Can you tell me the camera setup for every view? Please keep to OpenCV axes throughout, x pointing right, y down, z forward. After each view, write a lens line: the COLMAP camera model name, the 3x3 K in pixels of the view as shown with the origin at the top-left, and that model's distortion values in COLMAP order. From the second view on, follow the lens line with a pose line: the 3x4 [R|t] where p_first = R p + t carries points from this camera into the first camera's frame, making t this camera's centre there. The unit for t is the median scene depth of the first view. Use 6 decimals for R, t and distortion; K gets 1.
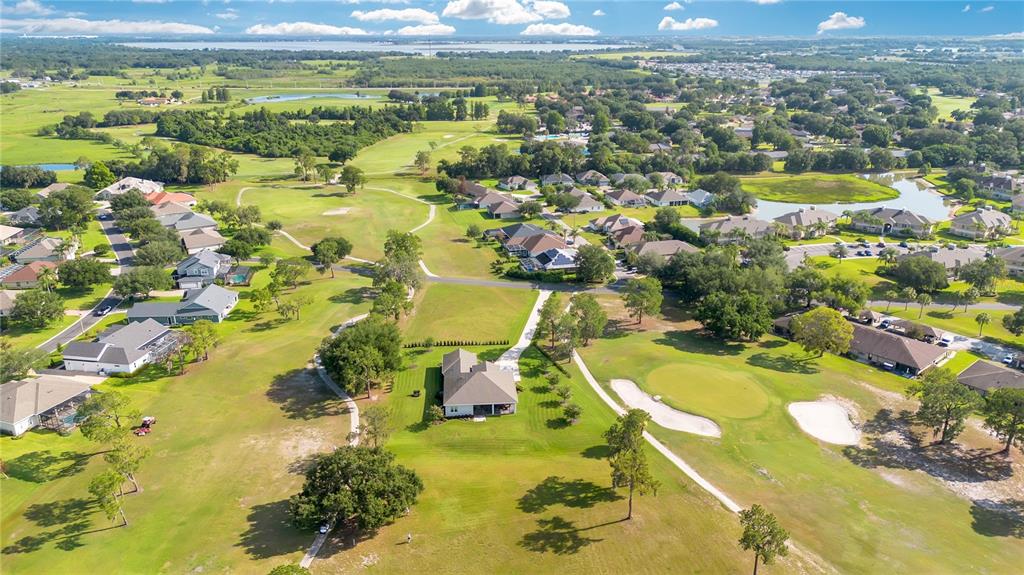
lens RADIAL K [[726.6, 0, 512.6], [0, 726.6, 287.1], [0, 0, 1]] dist [0.060634, -0.048154]
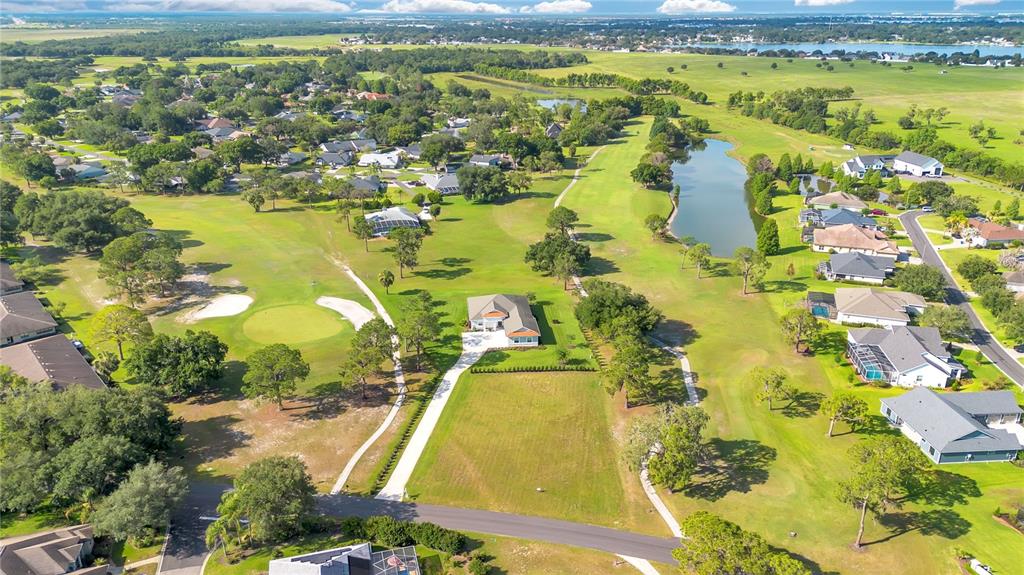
lens RADIAL K [[726.6, 0, 514.9], [0, 726.6, 284.9], [0, 0, 1]] dist [0.060634, -0.048154]
pose [[-0.999785, 0.008324, -0.018970, -0.043553], [-0.005830, 0.765658, 0.643221, -0.571554], [0.019879, 0.643194, -0.765445, 1.677219]]
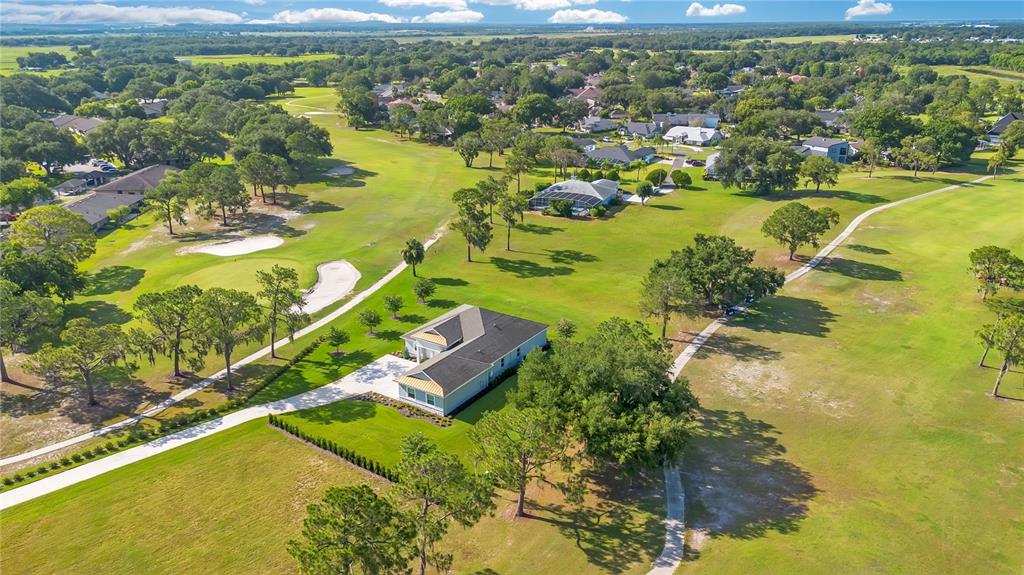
lens RADIAL K [[726.6, 0, 509.7], [0, 726.6, 293.3], [0, 0, 1]] dist [0.060634, -0.048154]
pose [[-0.788047, -0.210865, 0.578375, -0.392970], [0.209323, 0.791747, 0.573864, -0.229495], [-0.578935, 0.573299, -0.579795, 1.205123]]
